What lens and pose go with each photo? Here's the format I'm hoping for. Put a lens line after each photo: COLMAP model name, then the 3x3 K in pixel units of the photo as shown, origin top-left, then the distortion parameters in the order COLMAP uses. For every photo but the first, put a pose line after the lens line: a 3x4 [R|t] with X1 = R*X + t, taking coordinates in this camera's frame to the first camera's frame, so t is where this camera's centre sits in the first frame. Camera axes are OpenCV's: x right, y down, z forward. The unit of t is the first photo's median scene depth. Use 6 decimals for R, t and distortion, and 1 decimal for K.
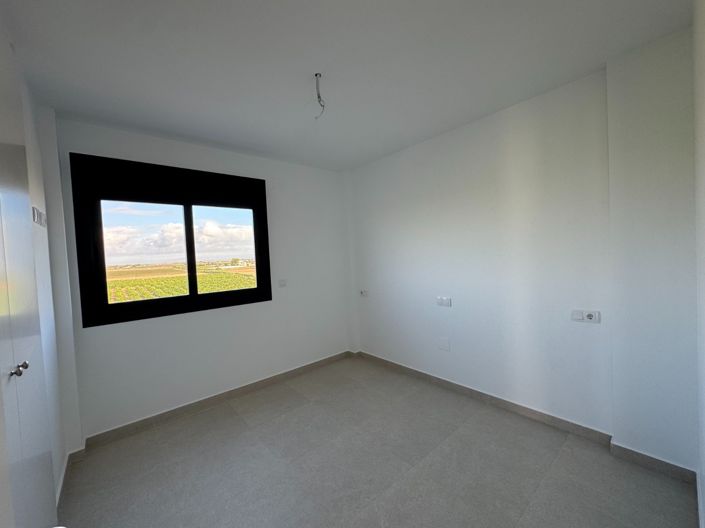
lens RADIAL K [[284.5, 0, 352.5], [0, 284.5, 264.0], [0, 0, 1]] dist [-0.001695, -0.000664]
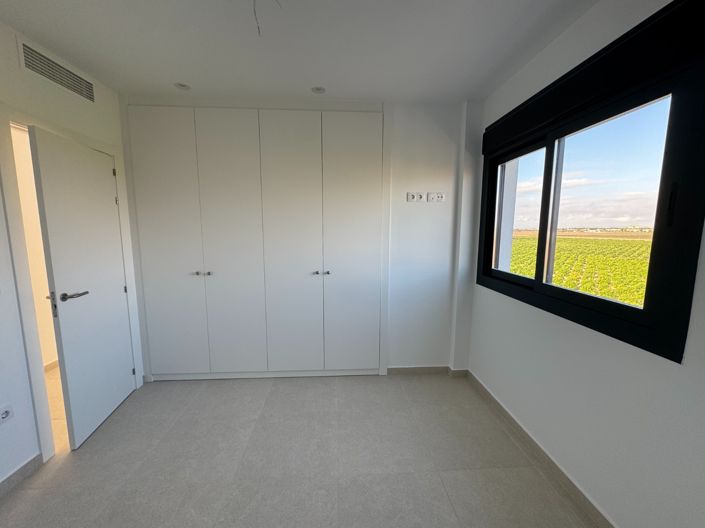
lens RADIAL K [[284.5, 0, 352.5], [0, 284.5, 264.0], [0, 0, 1]] dist [-0.001695, -0.000664]
pose [[-0.607731, 0.145204, -0.780755, 0.273404], [-0.001526, 0.982927, 0.183992, -0.067870], [0.794141, 0.113009, -0.597134, 1.286517]]
